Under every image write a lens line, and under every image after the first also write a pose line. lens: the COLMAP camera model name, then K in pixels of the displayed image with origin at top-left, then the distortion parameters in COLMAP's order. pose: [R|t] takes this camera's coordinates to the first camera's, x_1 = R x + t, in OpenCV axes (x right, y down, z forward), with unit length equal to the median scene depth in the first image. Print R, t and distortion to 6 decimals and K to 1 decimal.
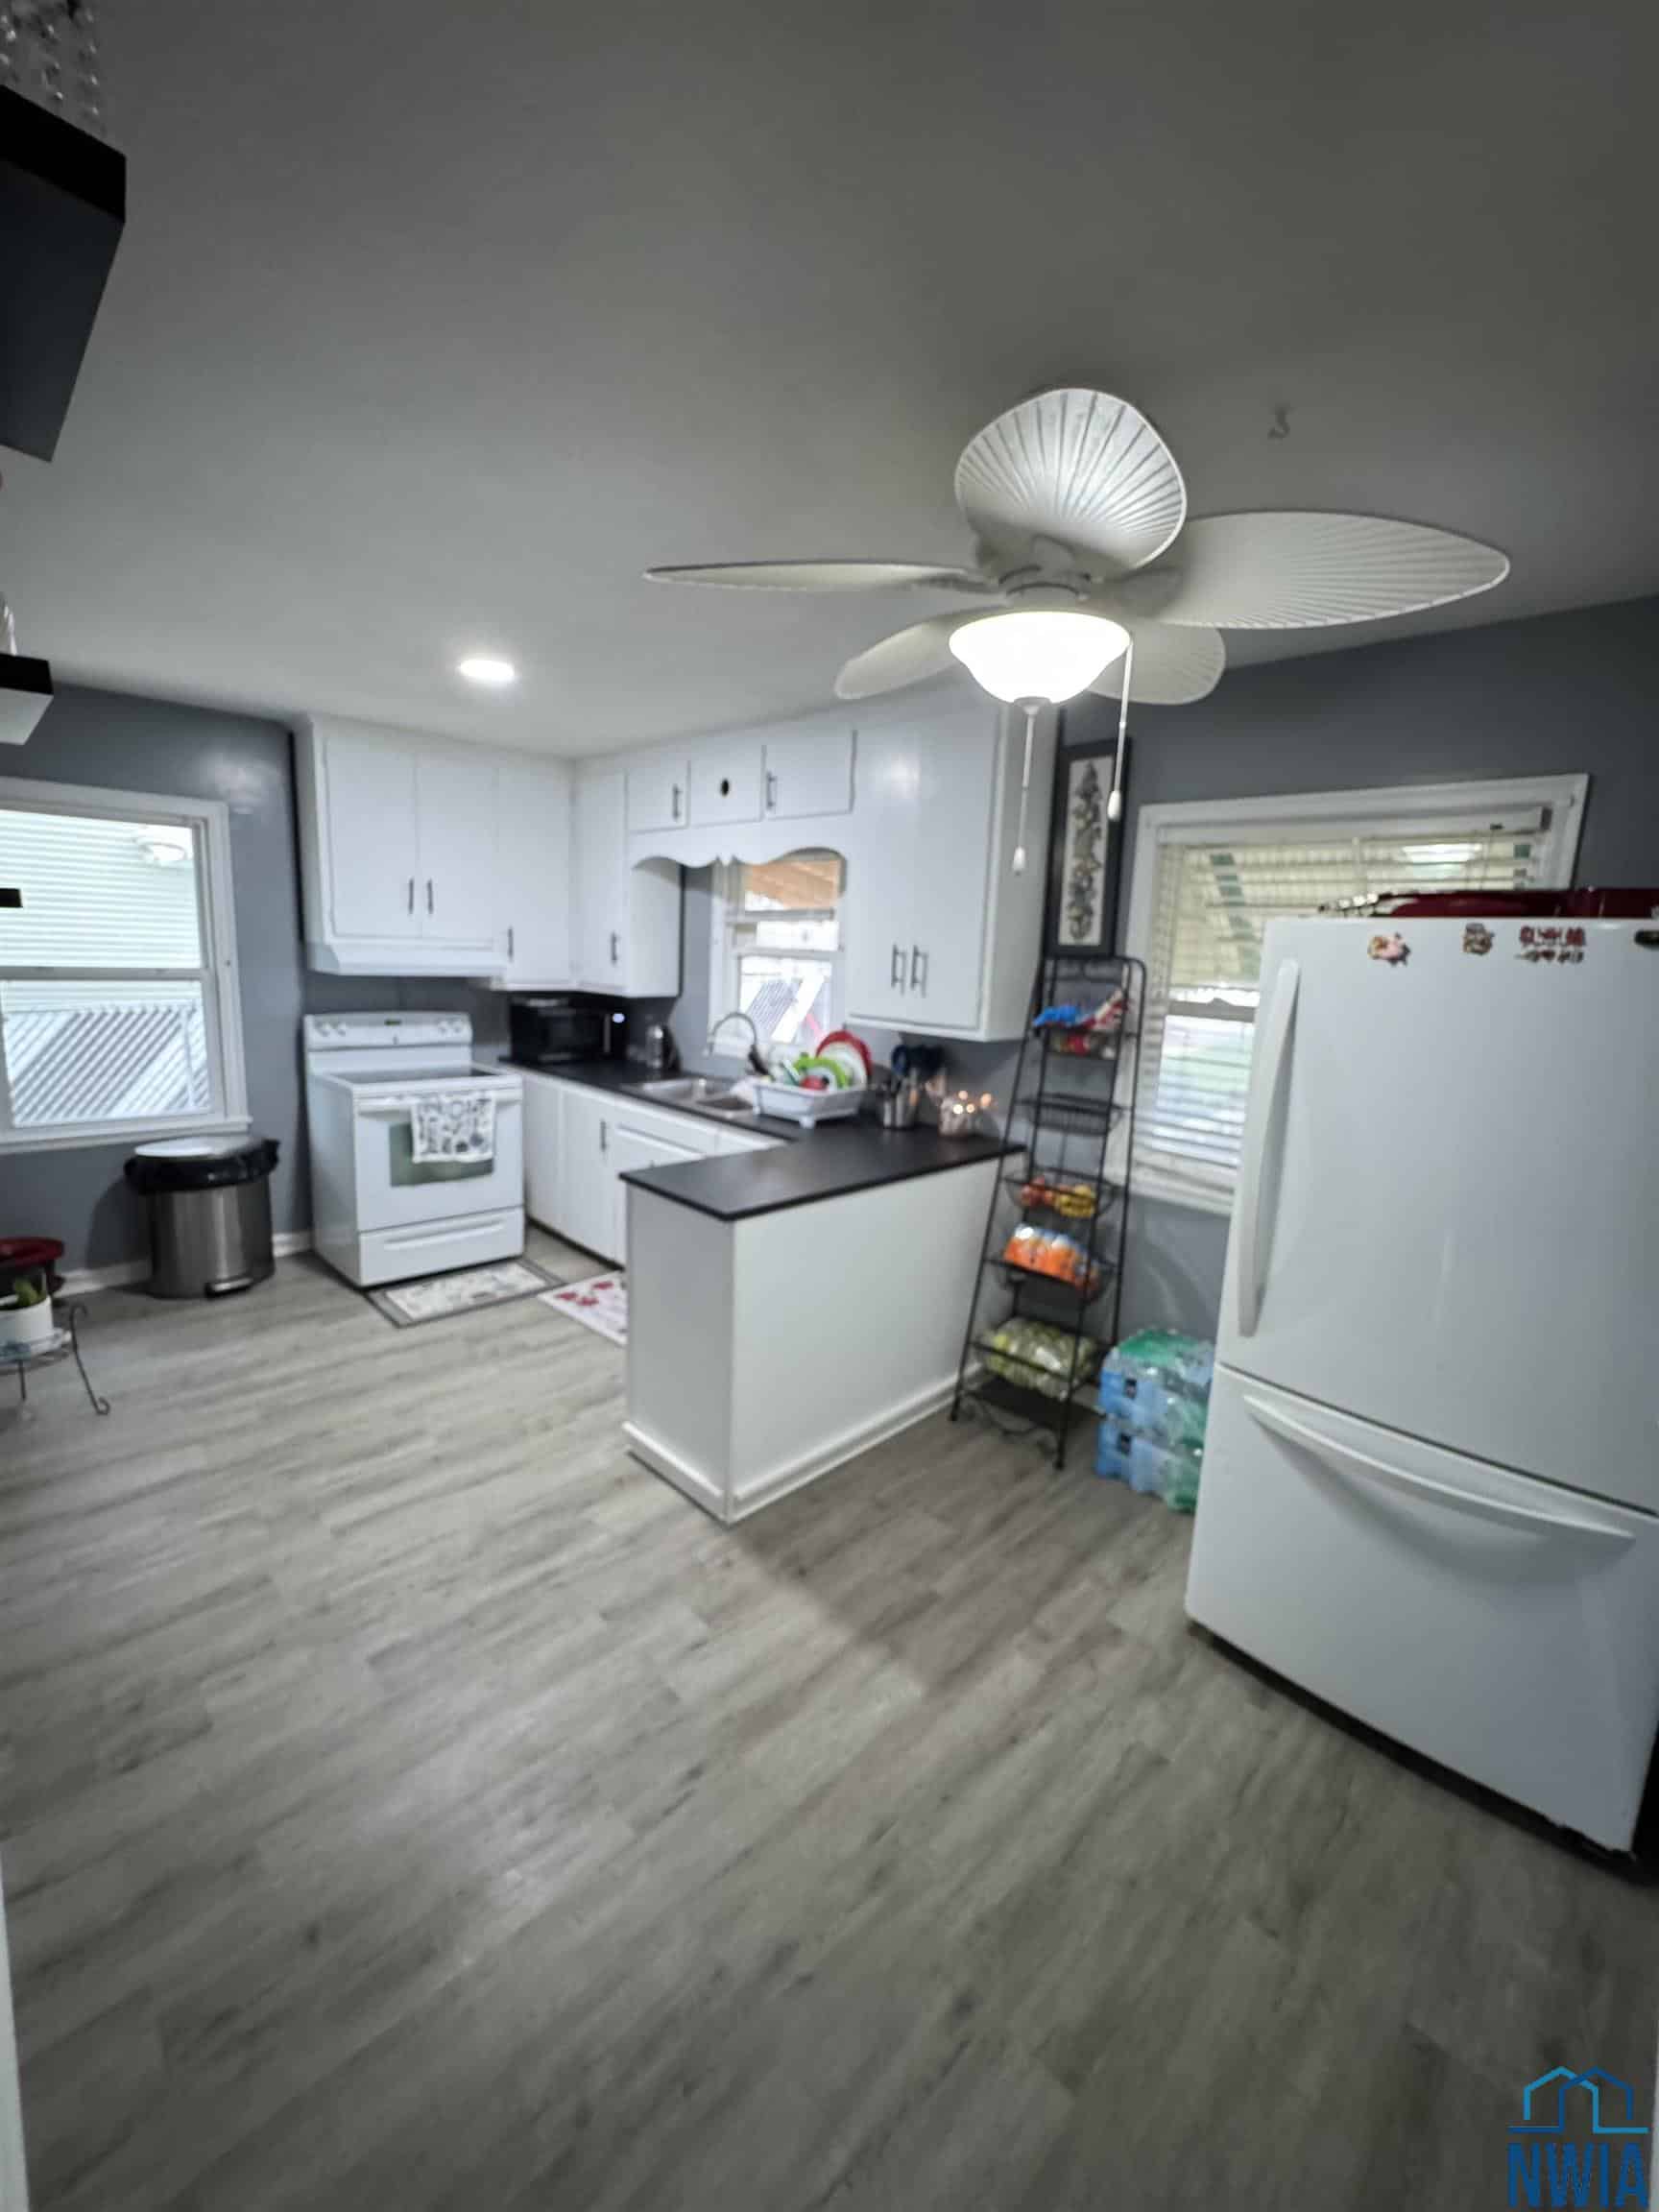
lens RADIAL K [[878.8, 0, 829.5], [0, 878.8, 1106.0], [0, 0, 1]] dist [0.000167, 0.000251]
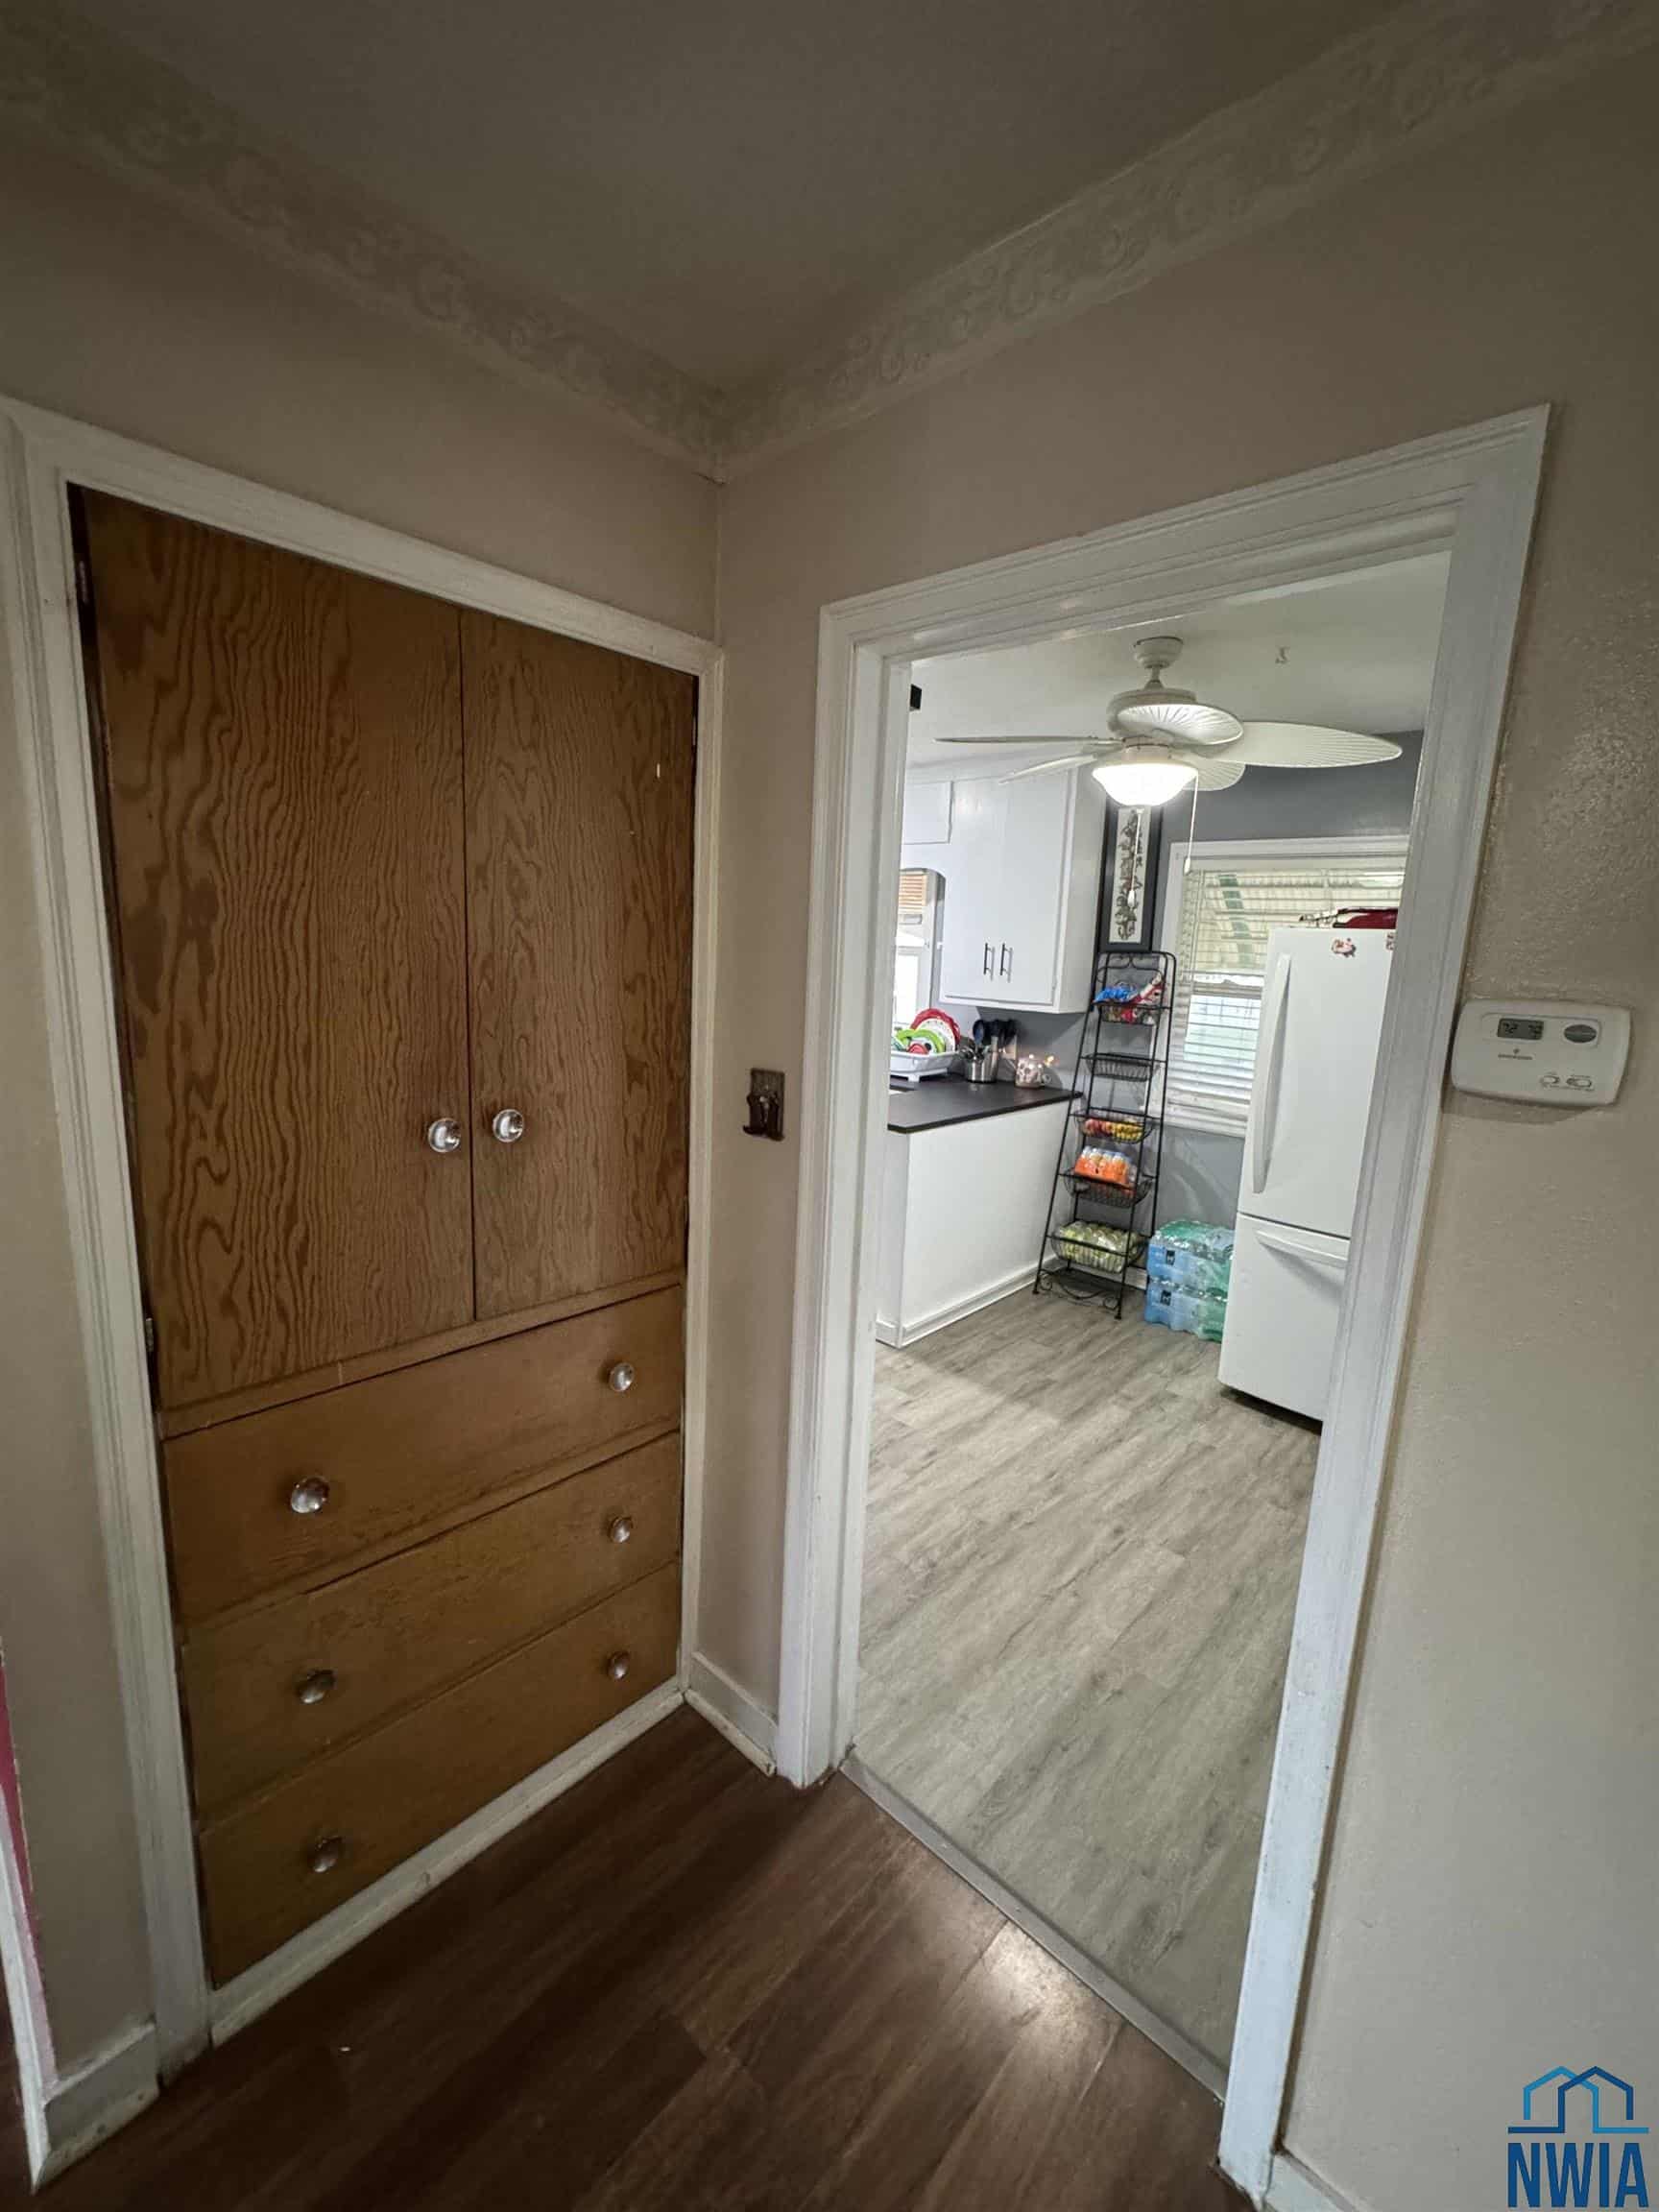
lens RADIAL K [[895.4, 0, 829.5], [0, 895.4, 1106.0], [0, 0, 1]] dist [0.001369, 0.000052]
pose [[0.999251, -0.009156, 0.037600, -0.247110], [0.009026, 0.999953, 0.003628, 0.065608], [-0.037632, -0.003286, 0.999286, -0.401887]]
